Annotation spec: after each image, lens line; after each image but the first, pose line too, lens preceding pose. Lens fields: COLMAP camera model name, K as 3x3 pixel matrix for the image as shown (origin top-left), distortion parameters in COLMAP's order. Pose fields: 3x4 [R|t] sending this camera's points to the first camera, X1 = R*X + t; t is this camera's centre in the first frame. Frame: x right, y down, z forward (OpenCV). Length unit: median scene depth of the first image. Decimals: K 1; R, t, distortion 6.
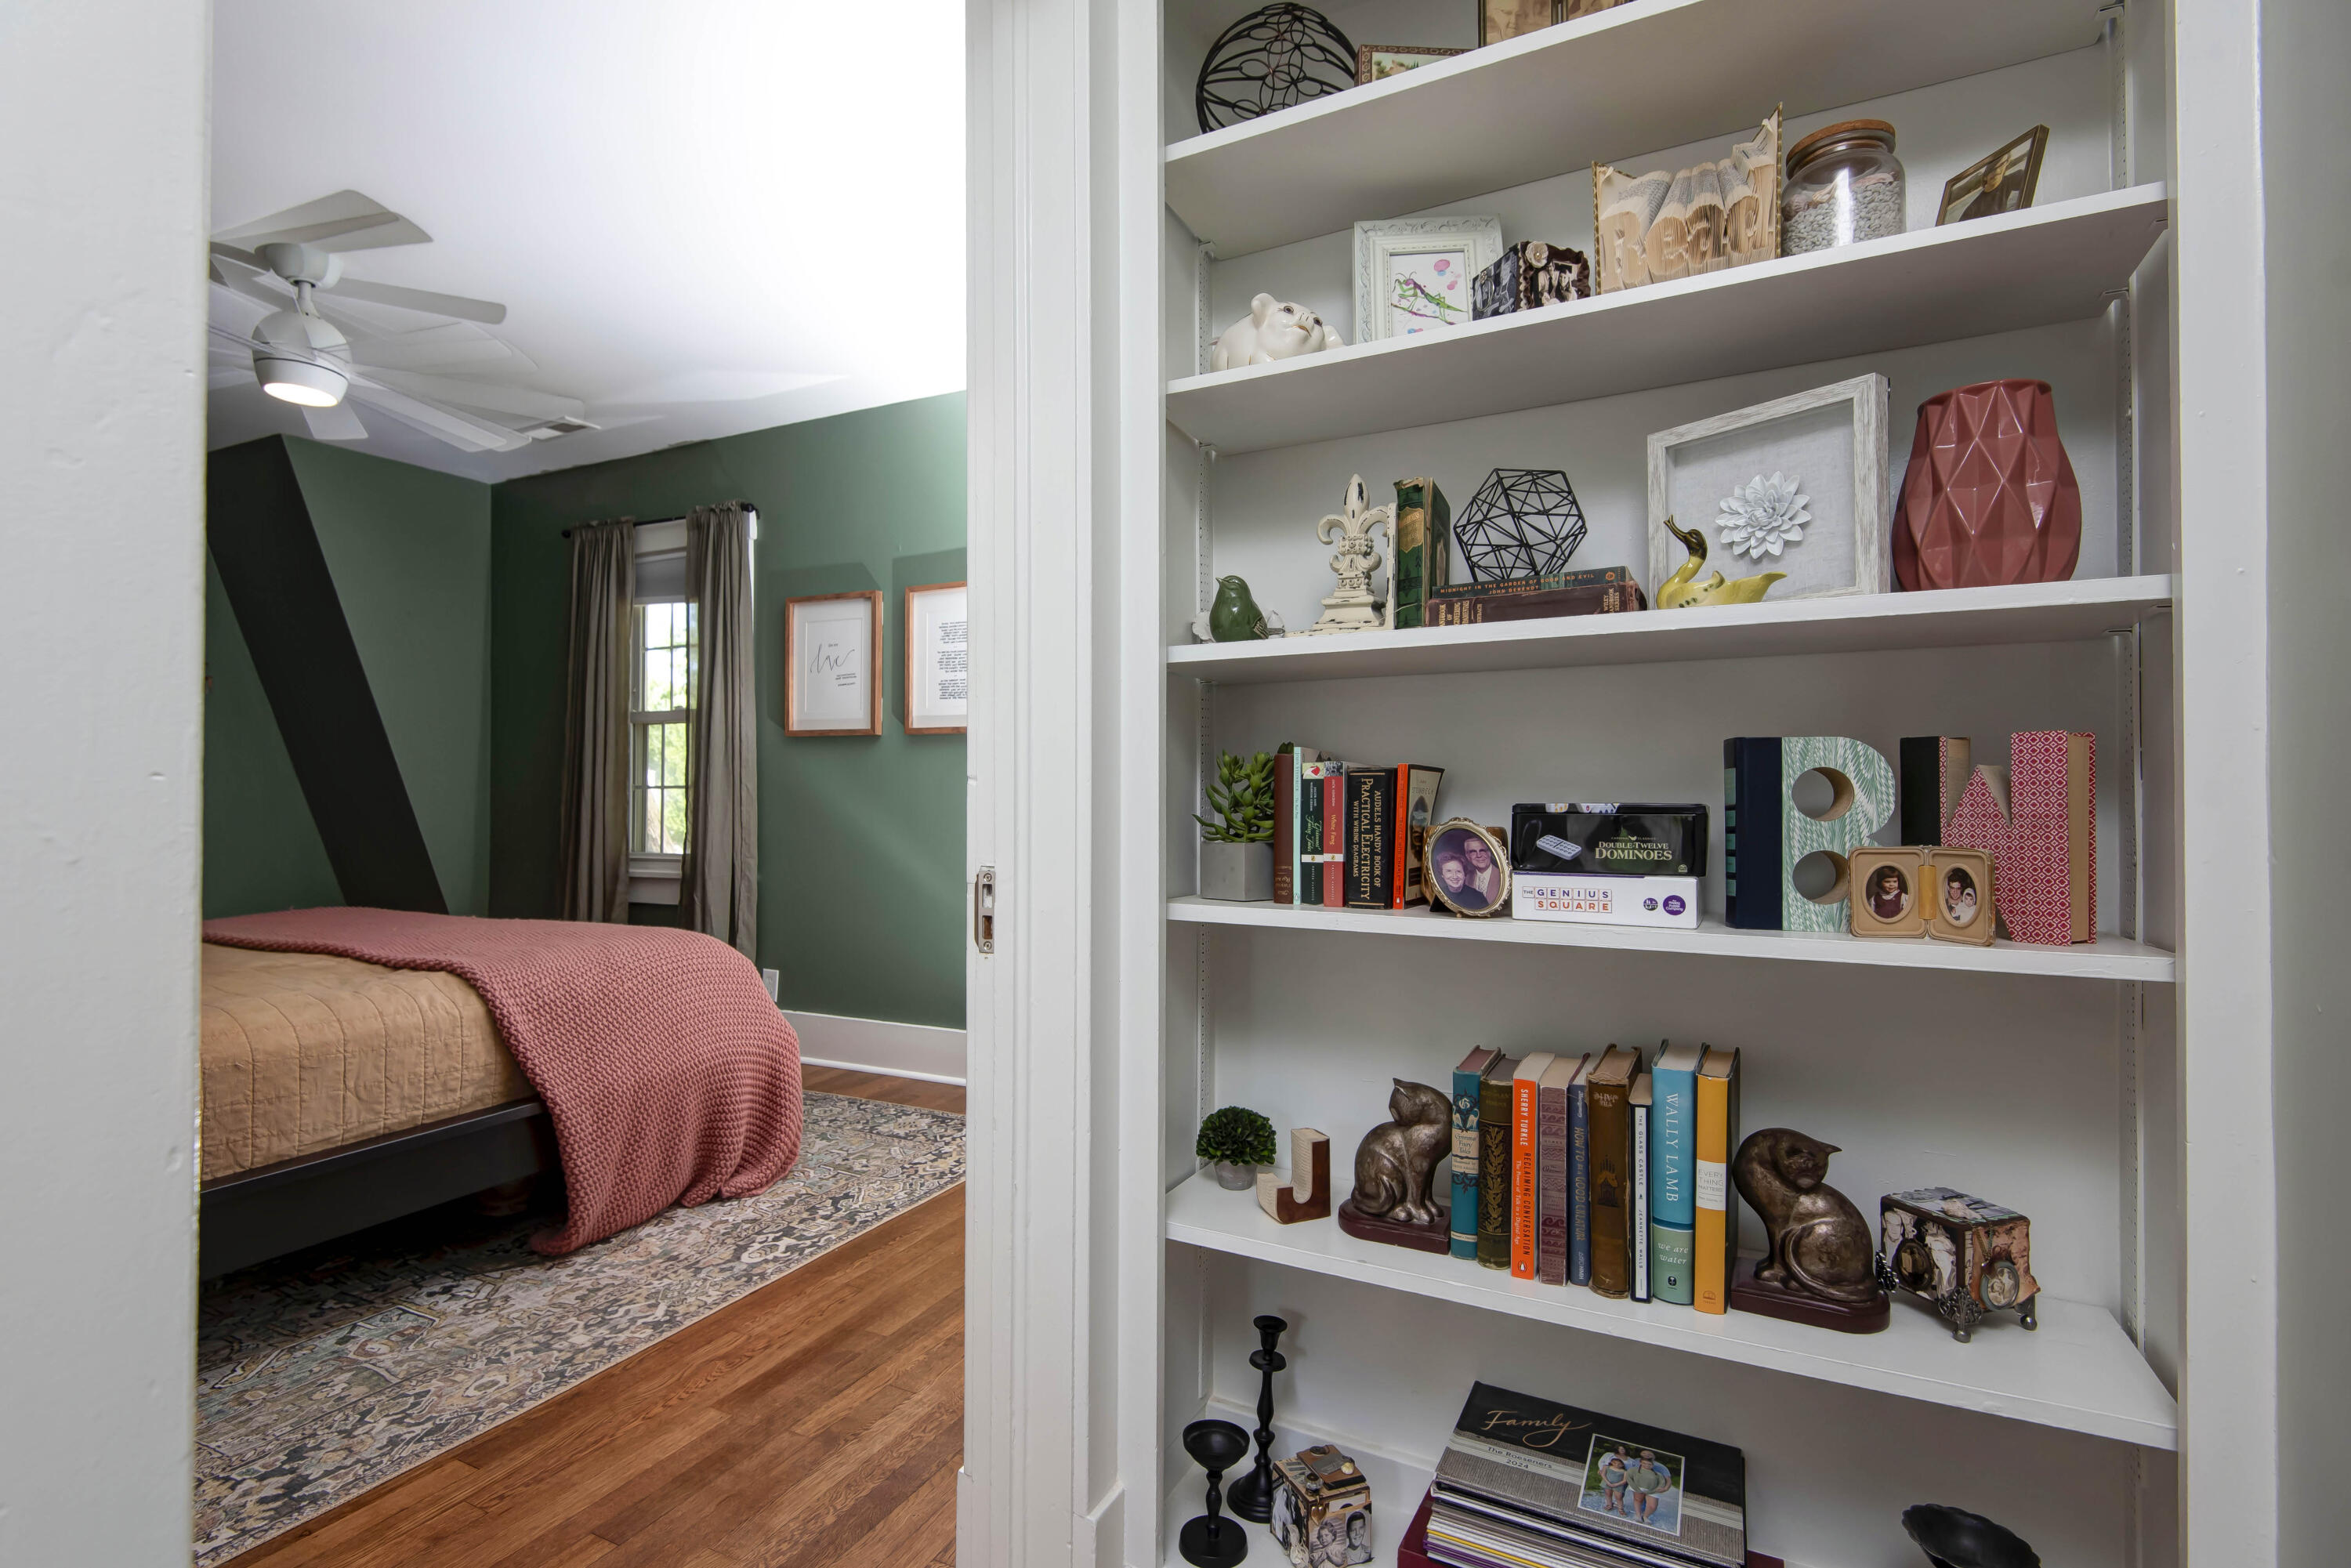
lens RADIAL K [[1105.9, 0, 1184.5], [0, 1105.9, 787.8], [0, 0, 1]] dist [0.056296, -0.041153]
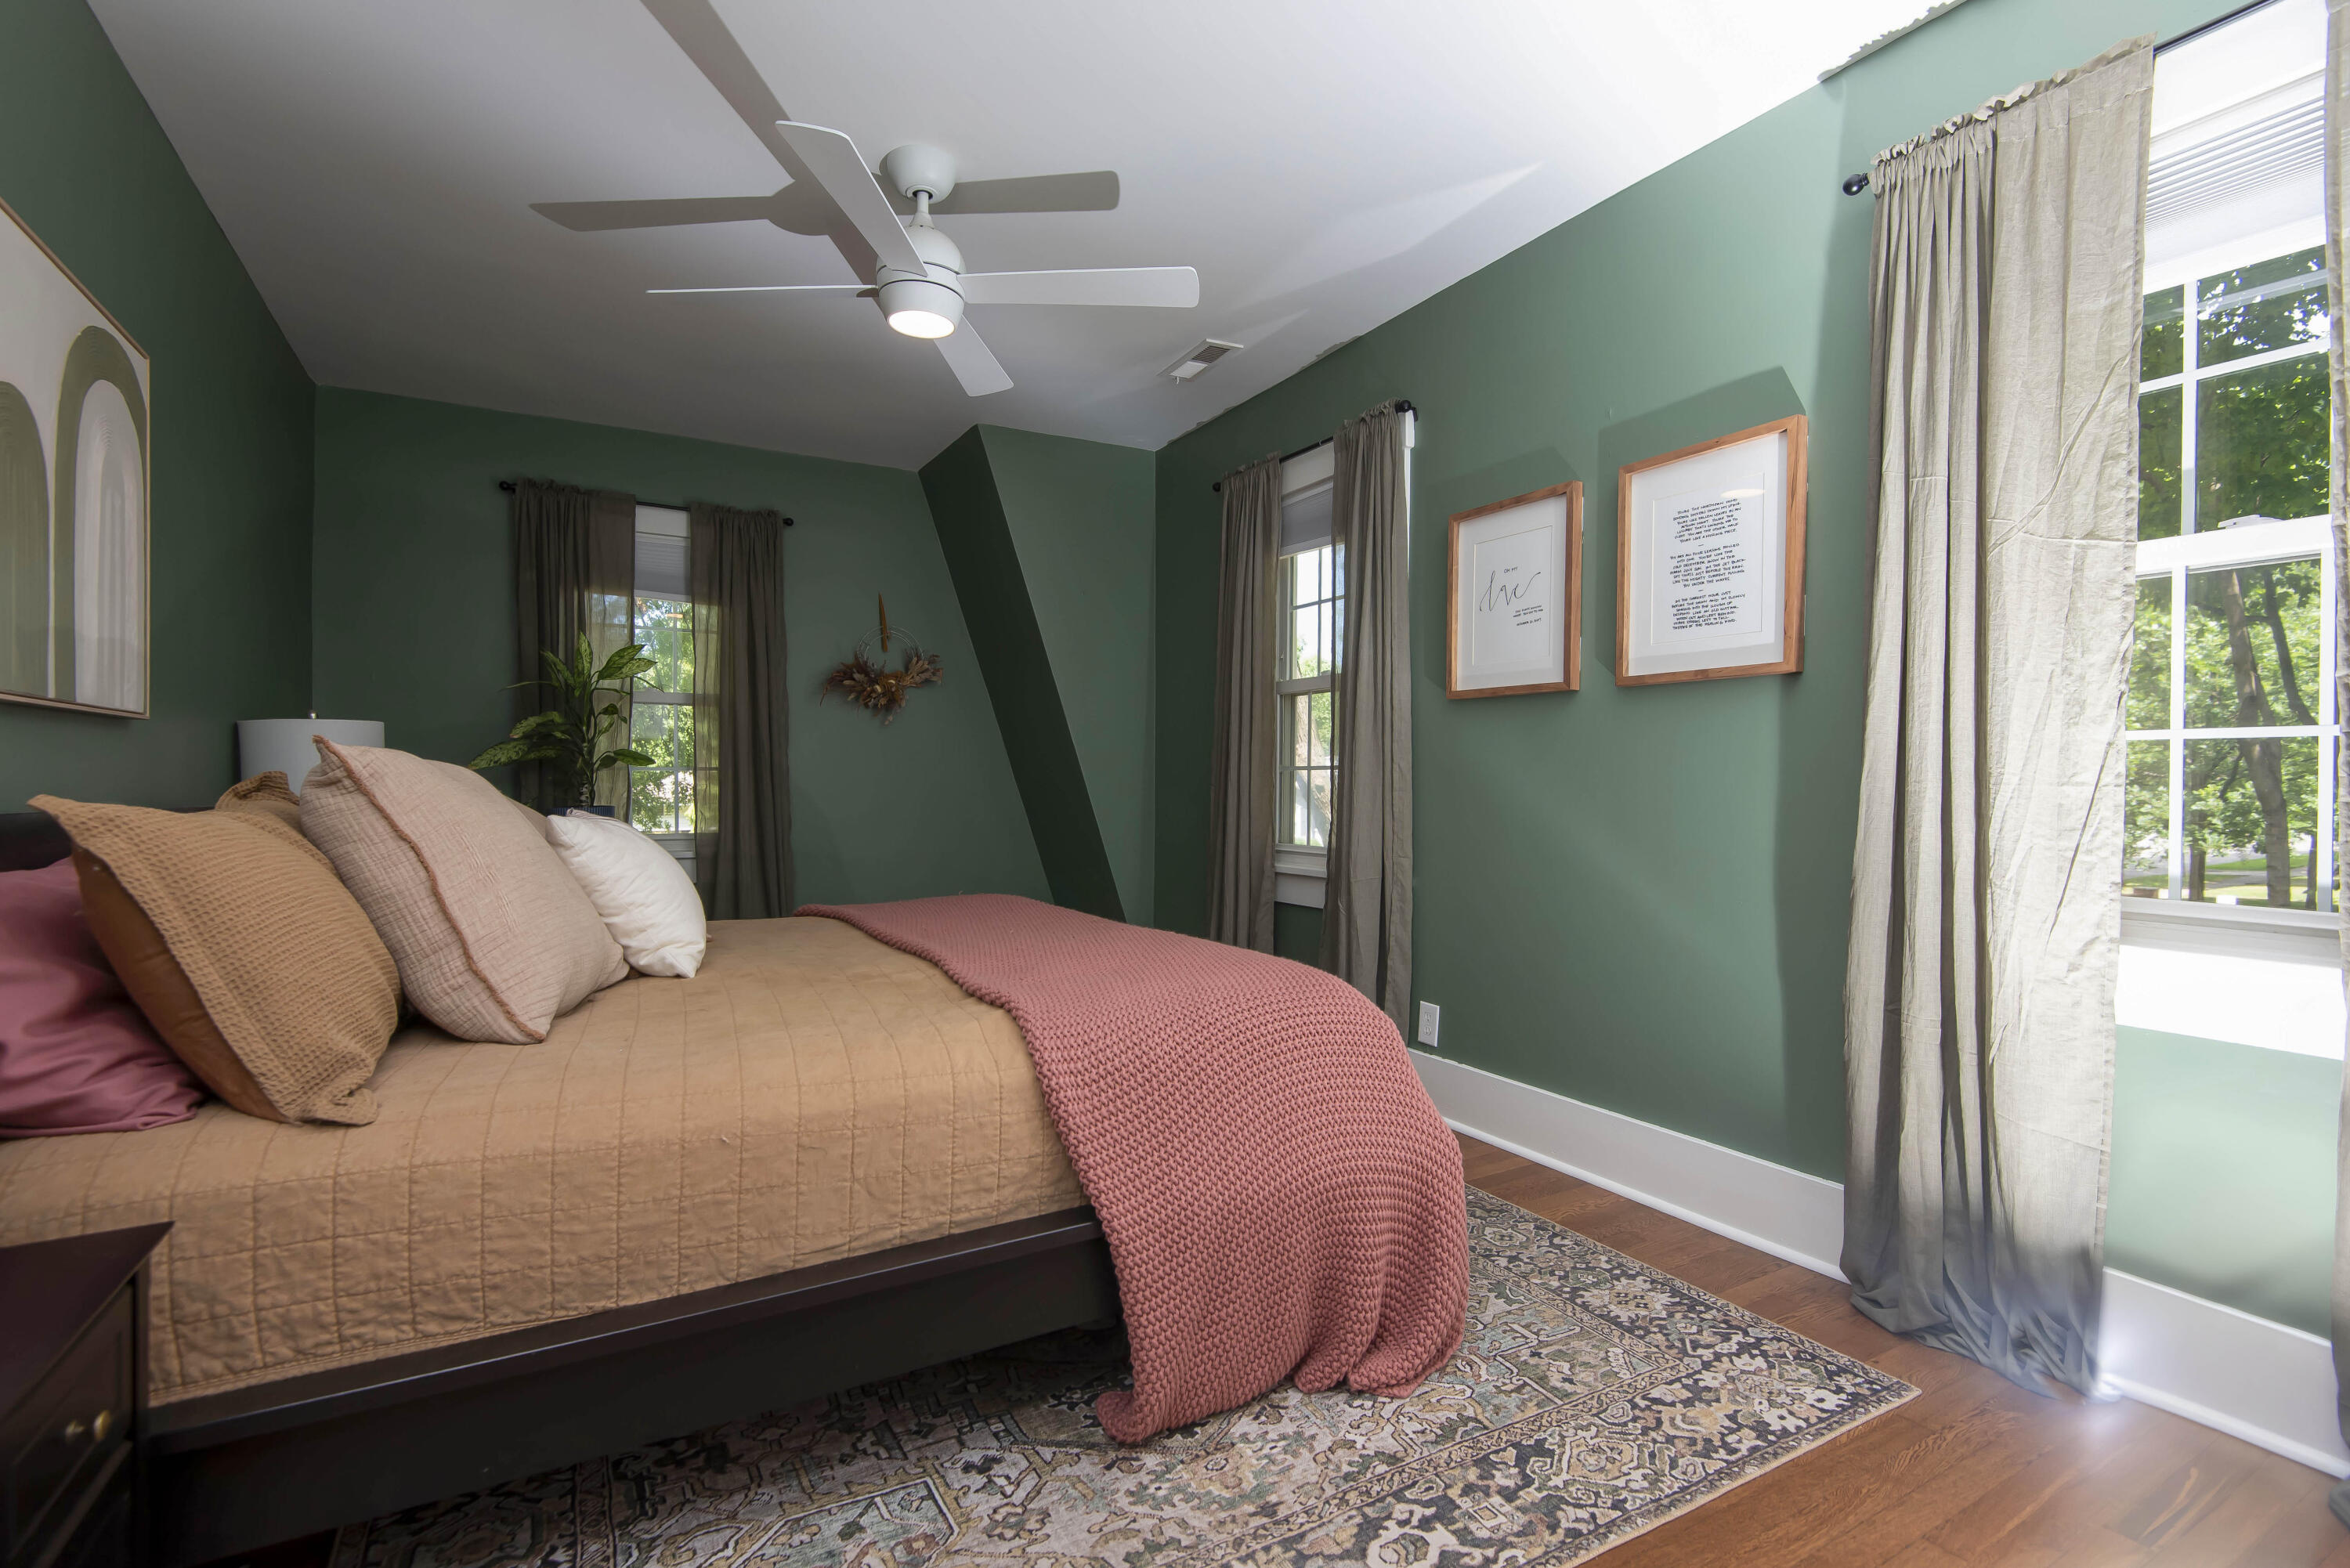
lens RADIAL K [[1105.4, 0, 1183.9], [0, 1105.4, 787.8], [0, 0, 1]] dist [0.056296, -0.041153]
pose [[0.832164, 0.005470, -0.554502, -0.120994], [0.002379, 0.999907, 0.013434, 0.004112], [0.554524, -0.012498, 0.832074, 0.372451]]
